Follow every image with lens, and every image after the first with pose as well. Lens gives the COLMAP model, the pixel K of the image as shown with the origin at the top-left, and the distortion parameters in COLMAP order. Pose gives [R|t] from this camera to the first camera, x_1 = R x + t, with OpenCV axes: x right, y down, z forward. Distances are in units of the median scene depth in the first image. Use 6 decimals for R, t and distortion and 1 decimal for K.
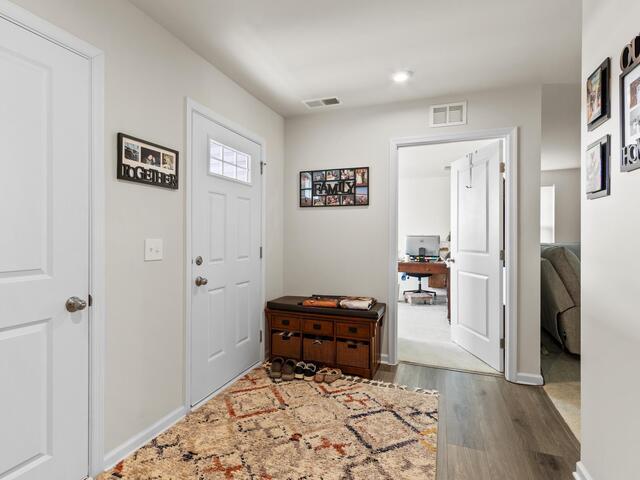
lens RADIAL K [[331.1, 0, 318.6], [0, 331.1, 235.7], [0, 0, 1]] dist [0.001919, 0.000439]
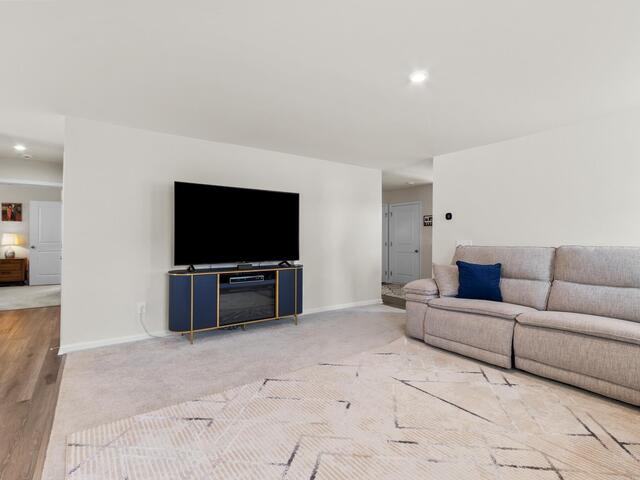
lens RADIAL K [[331.1, 0, 318.6], [0, 331.1, 235.7], [0, 0, 1]] dist [0.001919, 0.000439]
pose [[-0.559526, -0.009476, -0.828758, 3.714235], [-0.003937, 0.999954, -0.008775, 0.009526], [0.828803, -0.001647, -0.559538, 2.179440]]
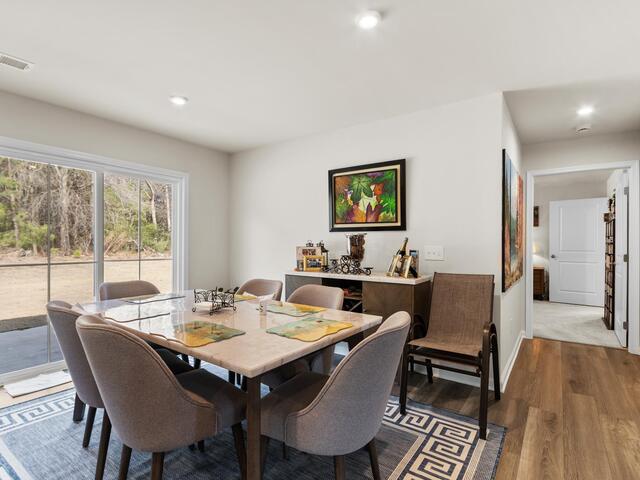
lens RADIAL K [[338.6, 0, 320.0], [0, 338.6, 240.0], [0, 0, 1]] dist [0.001689, 0.000580]
pose [[-0.968052, -0.004680, 0.250705, 3.759763], [-0.007211, 0.999932, -0.009175, 0.005812], [-0.250645, -0.010690, -0.968020, 0.915469]]
